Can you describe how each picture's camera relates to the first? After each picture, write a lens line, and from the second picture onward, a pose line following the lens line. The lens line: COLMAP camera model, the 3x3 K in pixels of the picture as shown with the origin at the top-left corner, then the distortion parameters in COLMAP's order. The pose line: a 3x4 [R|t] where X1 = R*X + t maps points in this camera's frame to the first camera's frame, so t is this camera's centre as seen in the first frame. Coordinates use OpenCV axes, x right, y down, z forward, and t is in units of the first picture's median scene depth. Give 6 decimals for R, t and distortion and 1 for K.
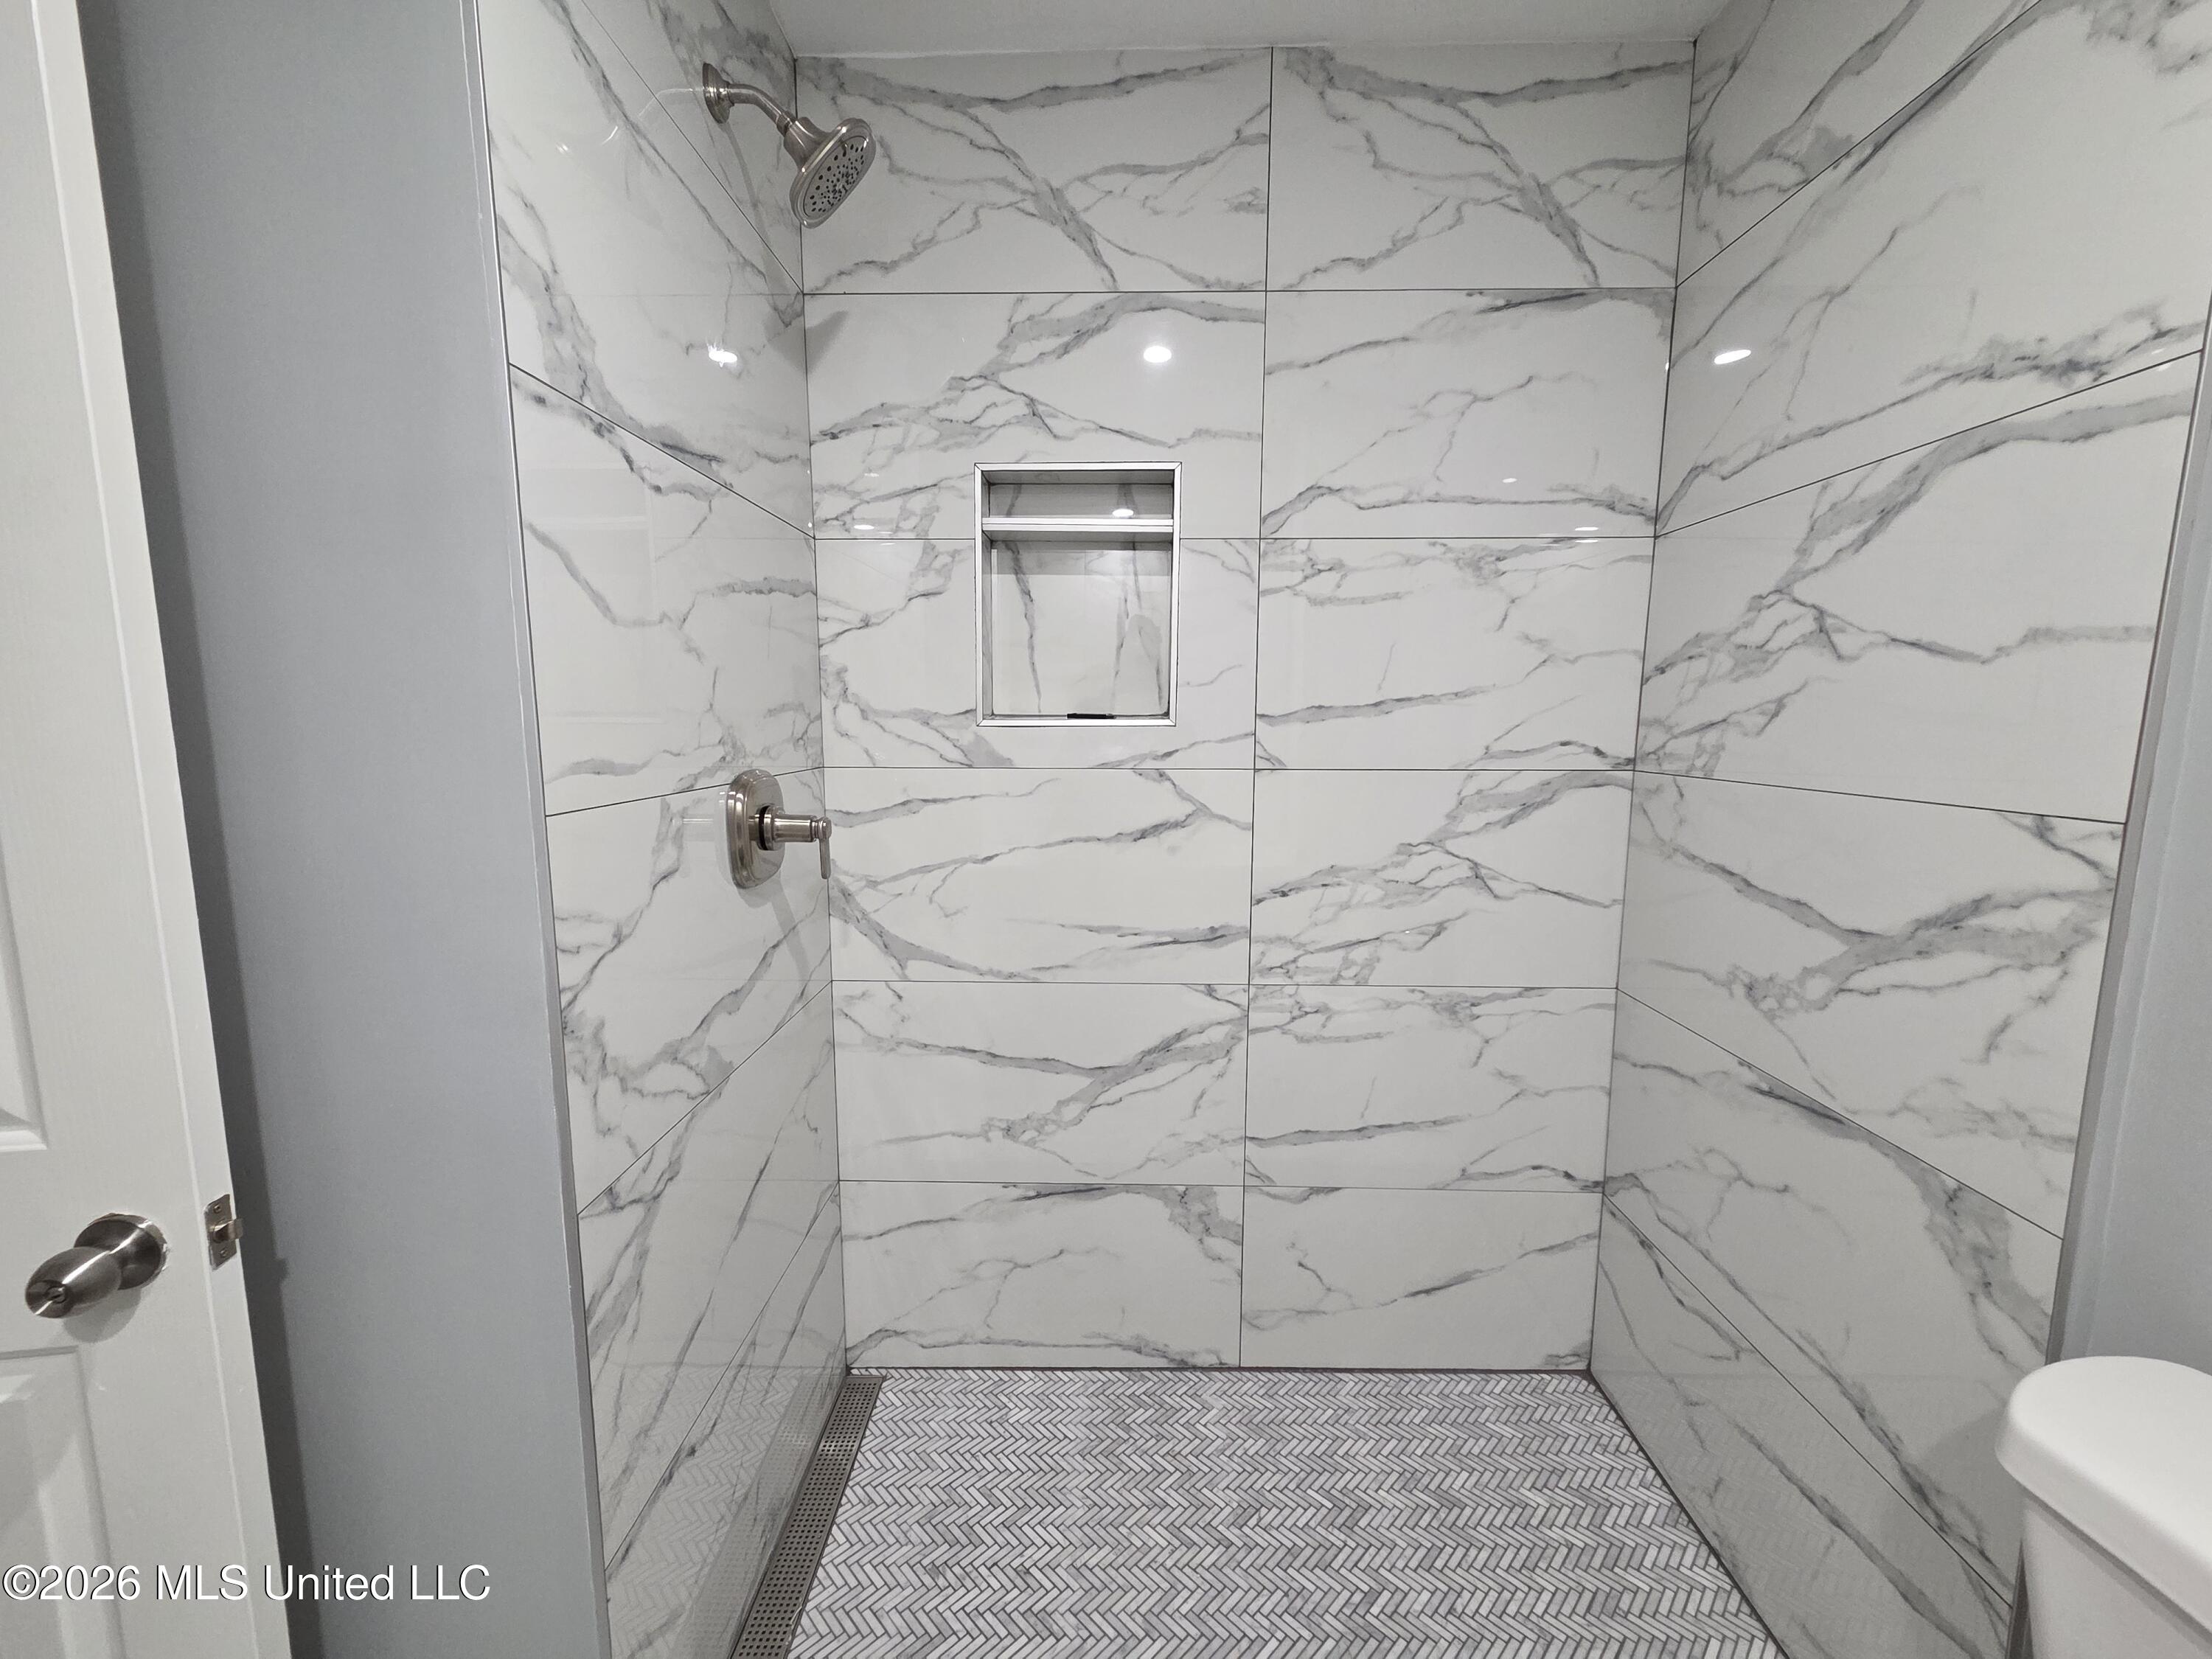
lens RADIAL K [[906.5, 0, 1111.3], [0, 906.5, 833.1], [0, 0, 1]] dist [0.007313, 0.000147]
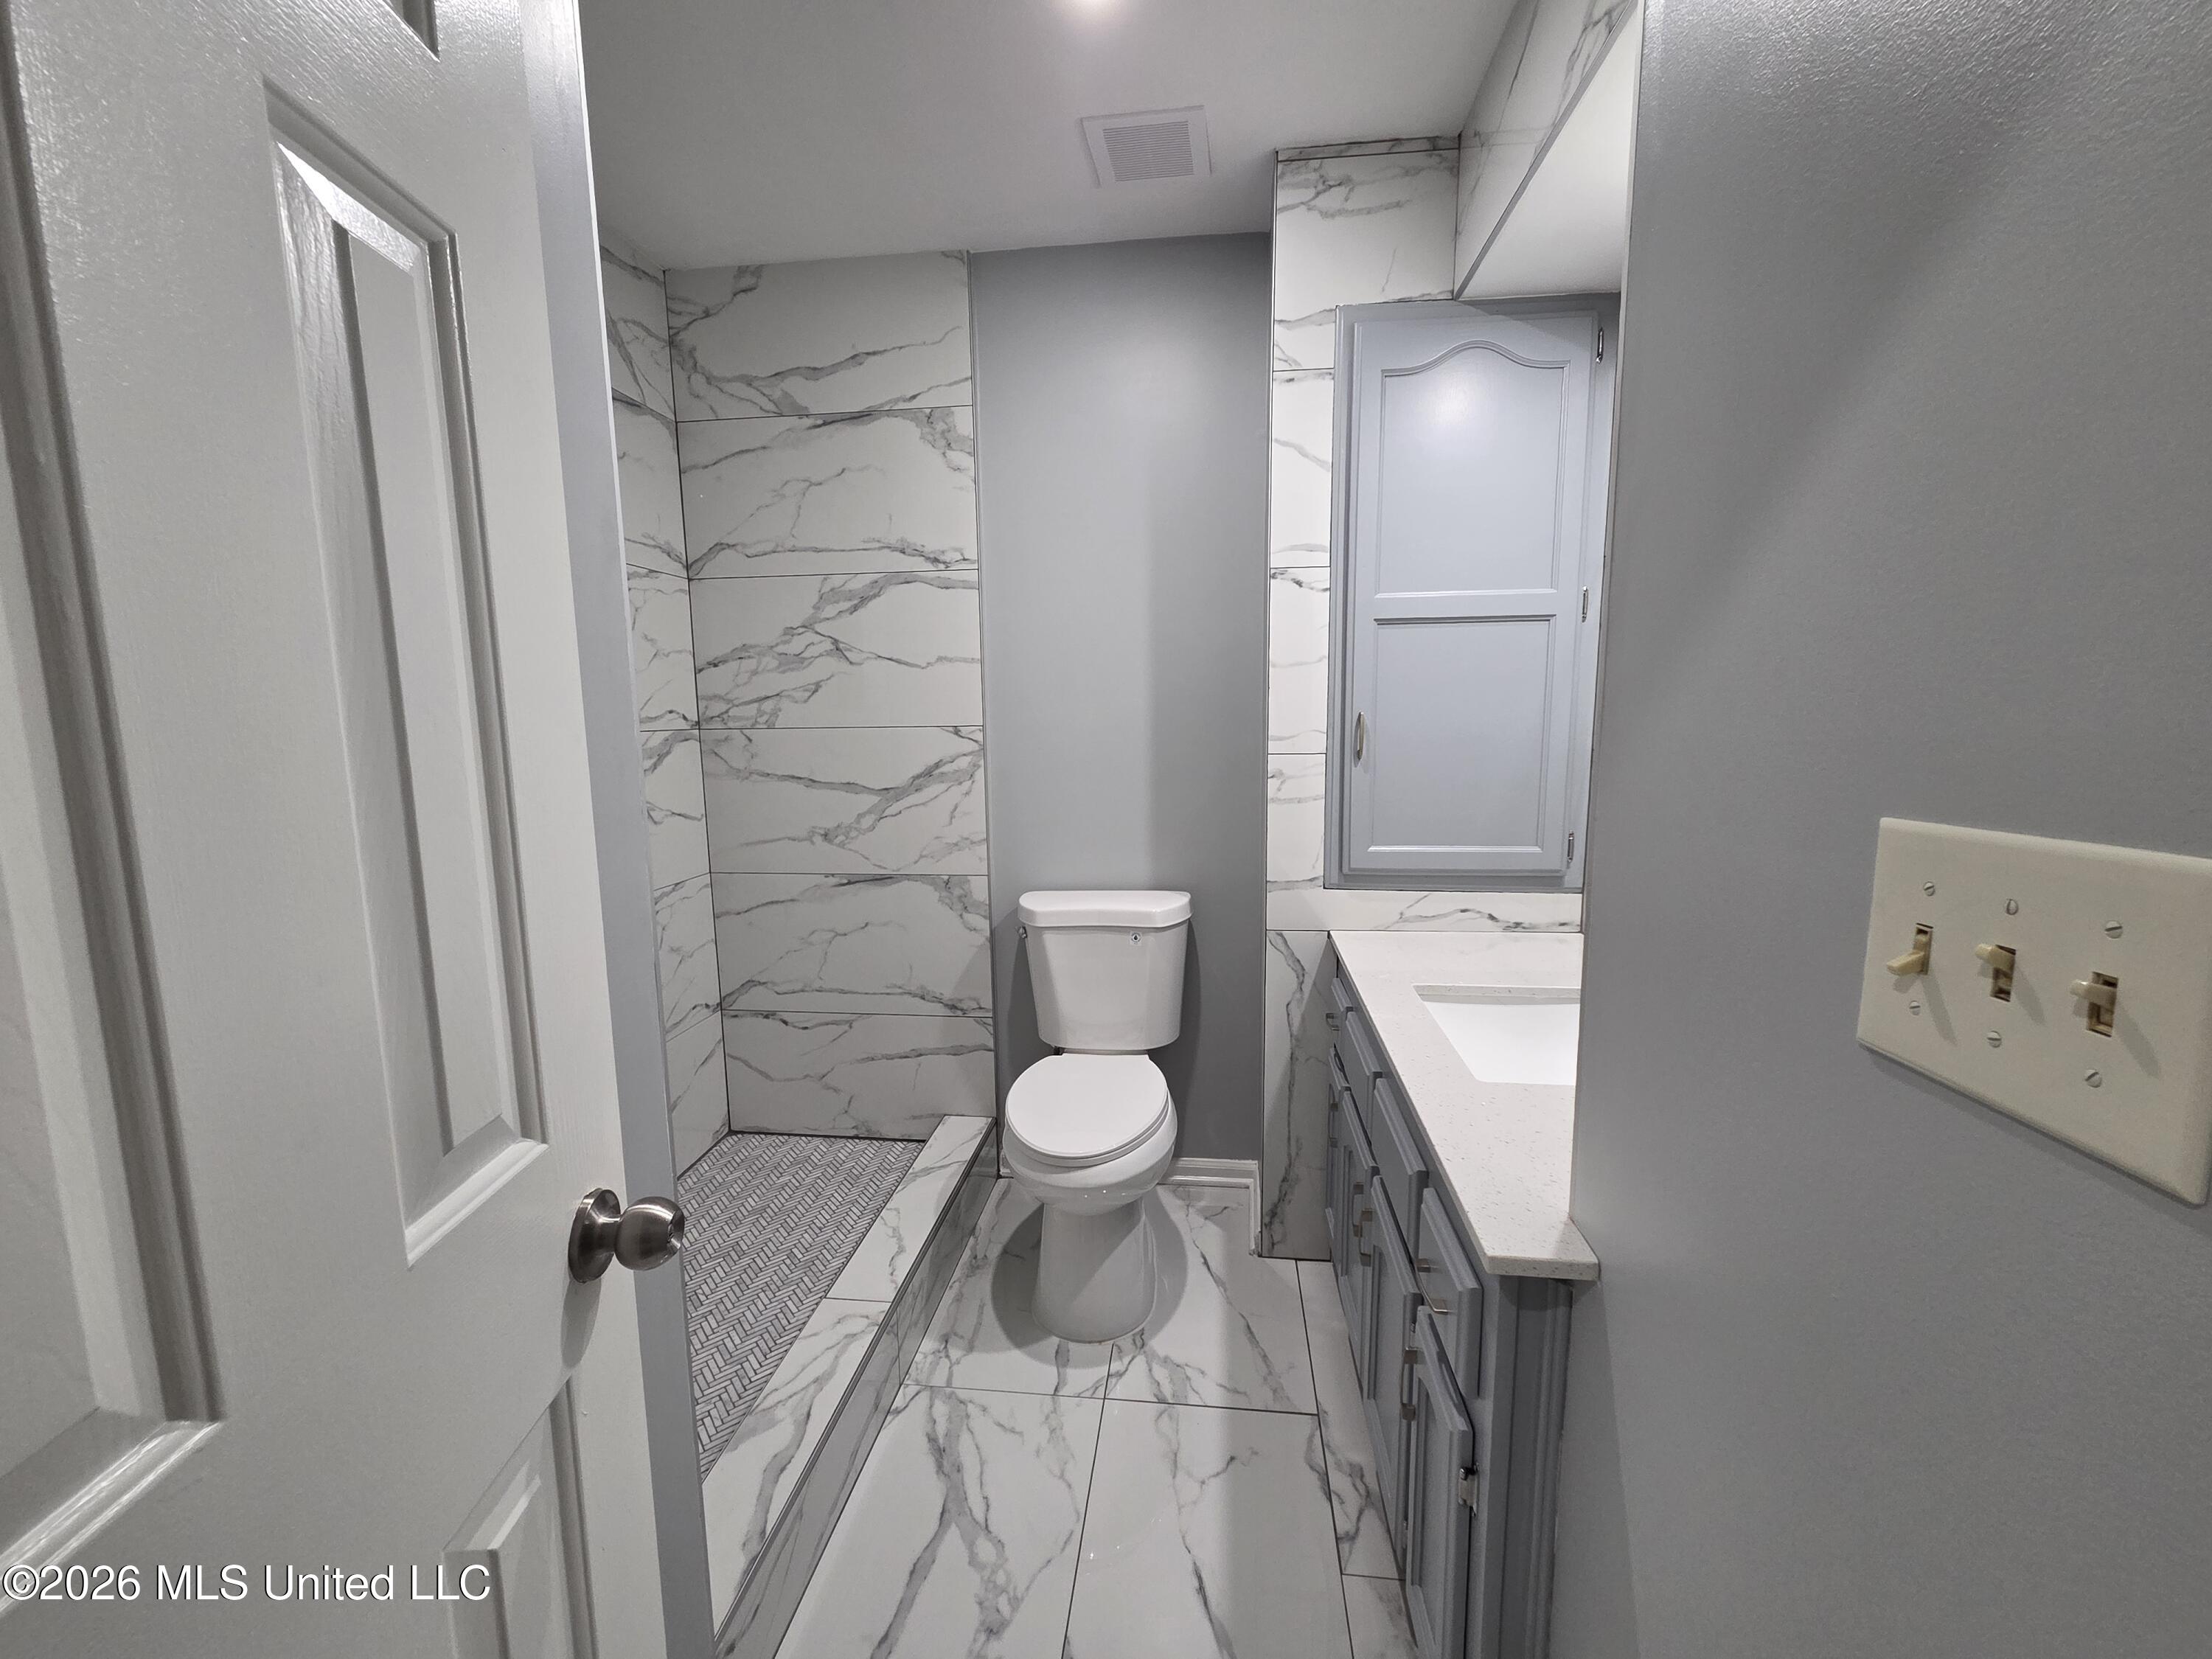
lens RADIAL K [[906.5, 0, 1111.3], [0, 906.5, 833.1], [0, 0, 1]] dist [0.007313, 0.000147]
pose [[0.087069, -0.134948, 0.987020, -1.046584], [0.143252, 0.982181, 0.121650, 0.019606], [-0.985849, 0.130801, 0.104849, 0.197260]]
